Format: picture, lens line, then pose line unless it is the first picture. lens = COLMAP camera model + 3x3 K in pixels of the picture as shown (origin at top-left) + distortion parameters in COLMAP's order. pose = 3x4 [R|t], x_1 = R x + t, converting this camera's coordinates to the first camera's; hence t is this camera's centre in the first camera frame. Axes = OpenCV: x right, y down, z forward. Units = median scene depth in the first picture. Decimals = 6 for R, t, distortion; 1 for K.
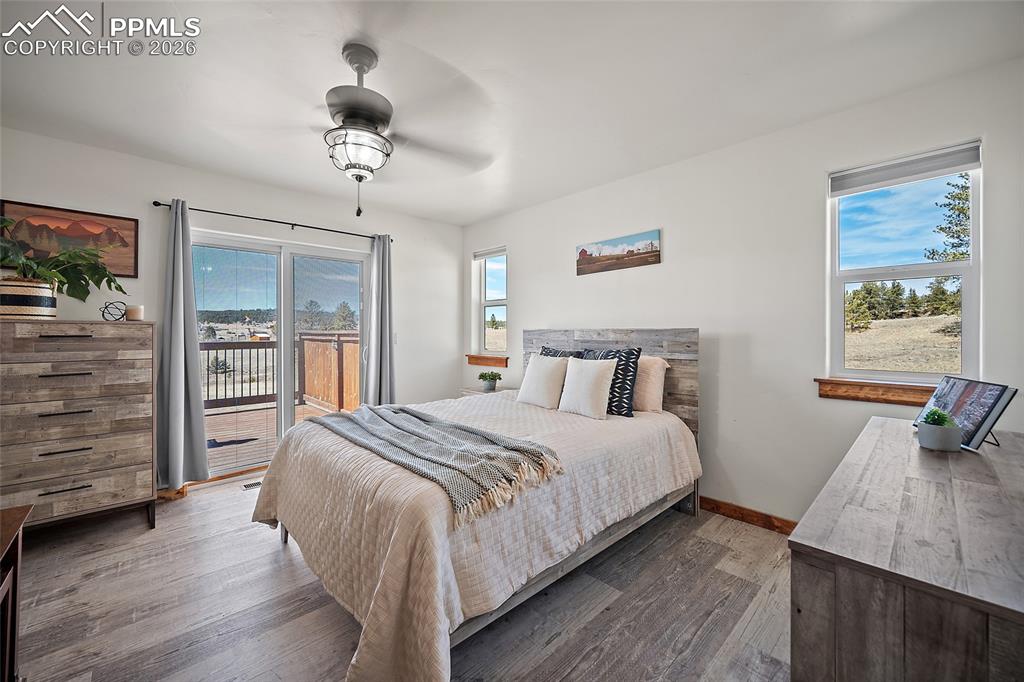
lens RADIAL K [[401.1, 0, 512.4], [0, 401.1, 333.9], [0, 0, 1]] dist [-0.000966, -0.000035]
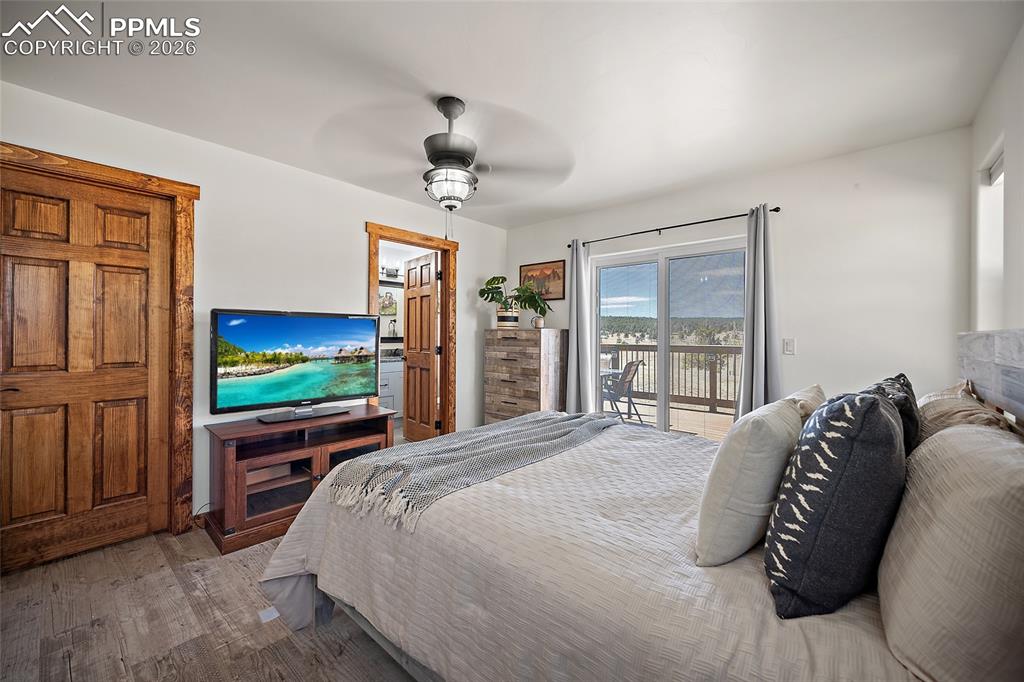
lens RADIAL K [[401.1, 0, 512.5], [0, 401.1, 336.8], [0, 0, 1]] dist [-0.000966, -0.000035]
pose [[0.095478, 0.004694, -0.995420, 0.527341], [-0.009730, 0.999946, 0.003782, -0.004476], [0.995384, 0.009325, 0.095518, 0.675668]]
